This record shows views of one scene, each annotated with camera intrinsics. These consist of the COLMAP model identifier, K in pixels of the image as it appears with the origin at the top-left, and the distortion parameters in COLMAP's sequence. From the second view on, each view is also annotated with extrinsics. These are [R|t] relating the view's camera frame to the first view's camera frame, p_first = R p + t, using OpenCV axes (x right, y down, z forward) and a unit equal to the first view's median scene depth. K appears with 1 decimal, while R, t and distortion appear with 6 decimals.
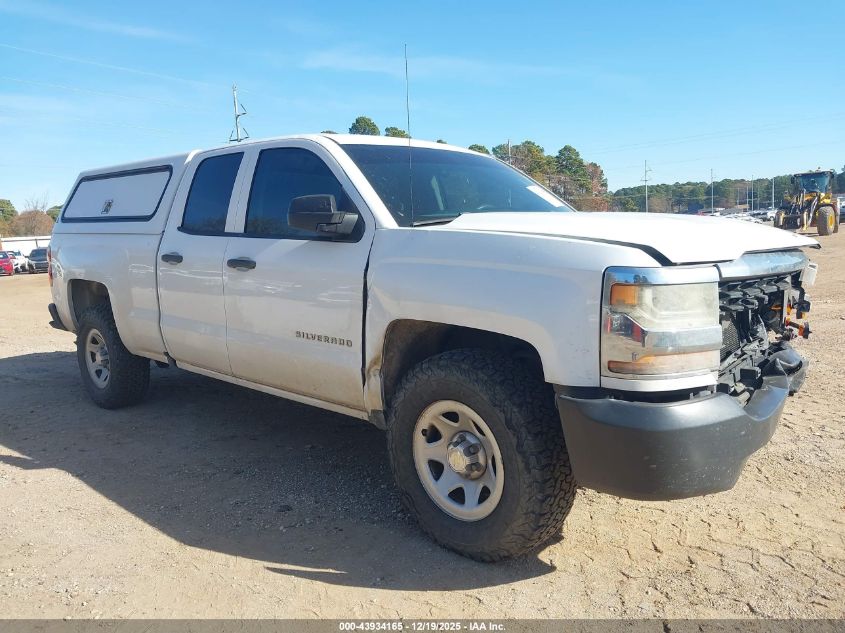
lens RADIAL K [[667.0, 0, 422.5], [0, 667.0, 316.5], [0, 0, 1]] dist [0.011348, -0.003233]
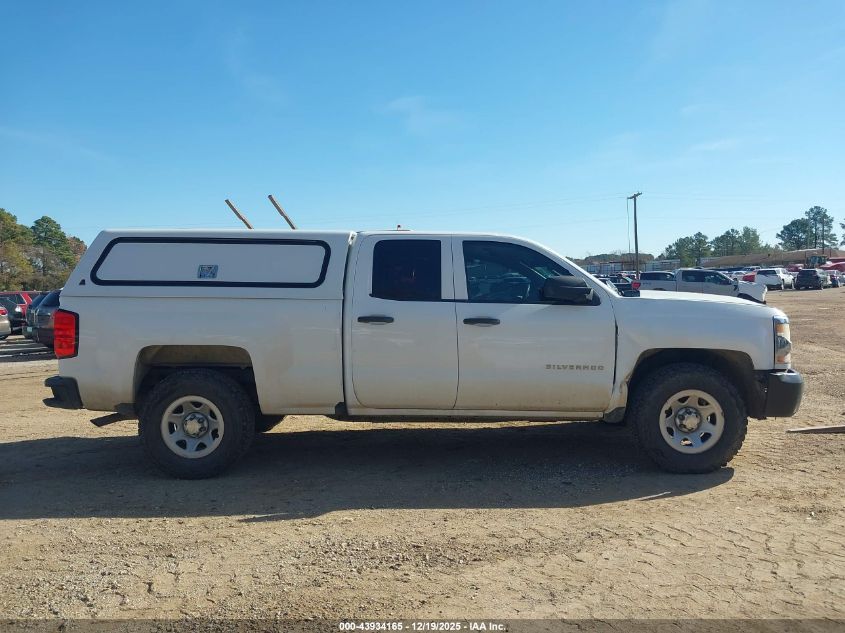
lens RADIAL K [[667.0, 0, 422.5], [0, 667.0, 316.5], [0, 0, 1]] dist [0.011348, -0.003233]
pose [[0.732945, 0.004864, 0.680271, -1.255129], [0.075888, 0.993149, -0.088865, 0.022465], [-0.676042, 0.116757, 0.727554, 0.081202]]
